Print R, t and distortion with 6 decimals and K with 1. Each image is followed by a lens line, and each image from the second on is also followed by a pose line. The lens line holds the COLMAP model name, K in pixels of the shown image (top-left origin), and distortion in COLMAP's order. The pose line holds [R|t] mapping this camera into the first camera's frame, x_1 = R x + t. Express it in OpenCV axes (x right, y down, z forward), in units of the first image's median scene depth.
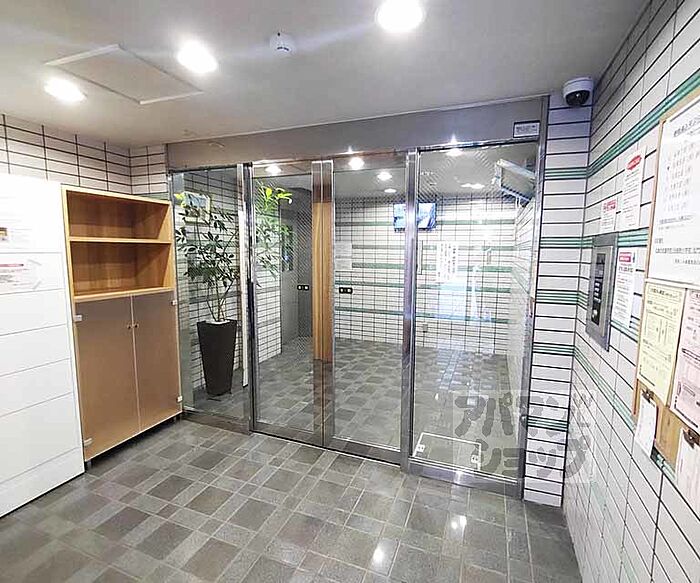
lens RADIAL K [[362.7, 0, 350.0], [0, 362.7, 291.5], [0, 0, 1]] dist [0.000076, 0.000084]
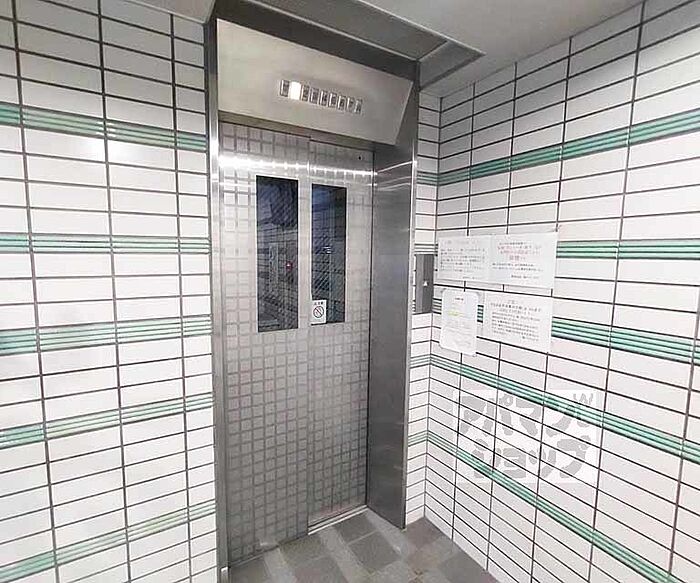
lens RADIAL K [[362.7, 0, 350.0], [0, 362.7, 291.5], [0, 0, 1]] dist [0.000076, 0.000084]
pose [[0.791236, 0.064605, -0.608089, 0.042548], [-0.076407, 0.997055, 0.006509, -0.088164], [0.606719, 0.041312, 0.793842, 0.741577]]
